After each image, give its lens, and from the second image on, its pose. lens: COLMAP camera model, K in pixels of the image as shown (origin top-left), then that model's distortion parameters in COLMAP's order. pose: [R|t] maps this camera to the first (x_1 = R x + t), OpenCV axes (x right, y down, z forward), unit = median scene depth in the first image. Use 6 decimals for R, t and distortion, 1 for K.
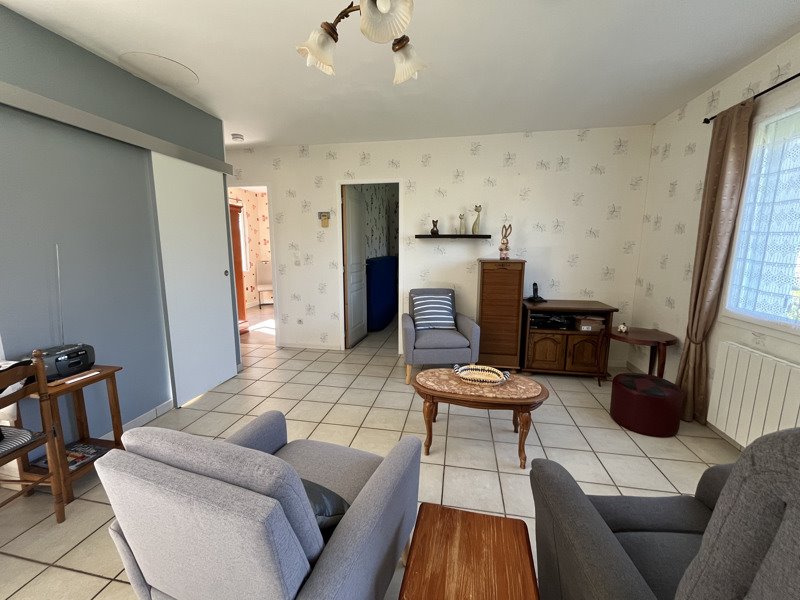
lens RADIAL K [[326.8, 0, 400.0], [0, 326.8, 300.0], [0, 0, 1]] dist [-0.010684, -0.000080]
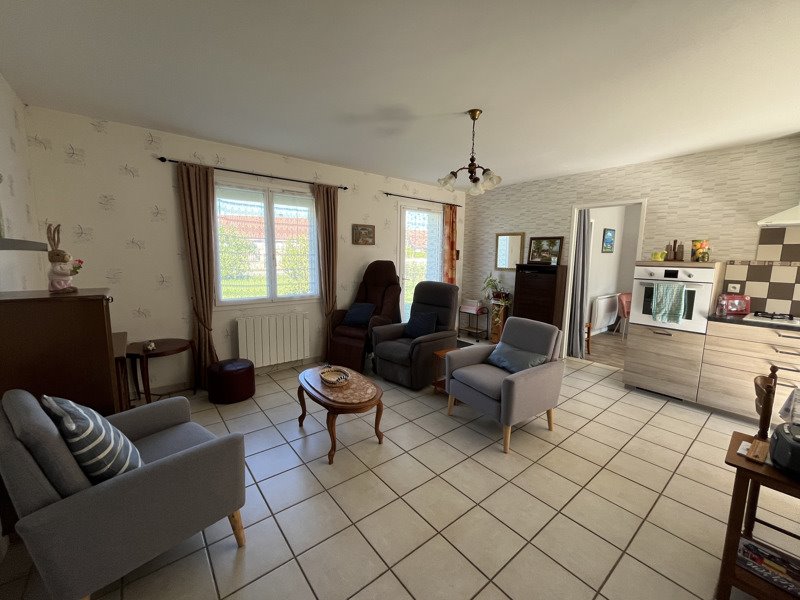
lens RADIAL K [[326.8, 0, 400.0], [0, 326.8, 300.0], [0, 0, 1]] dist [-0.010684, -0.000080]
pose [[-0.759264, -0.103630, 0.642479, -0.625935], [0.091763, 0.960328, 0.263342, -0.303676], [-0.644281, 0.258902, -0.719633, 1.549234]]
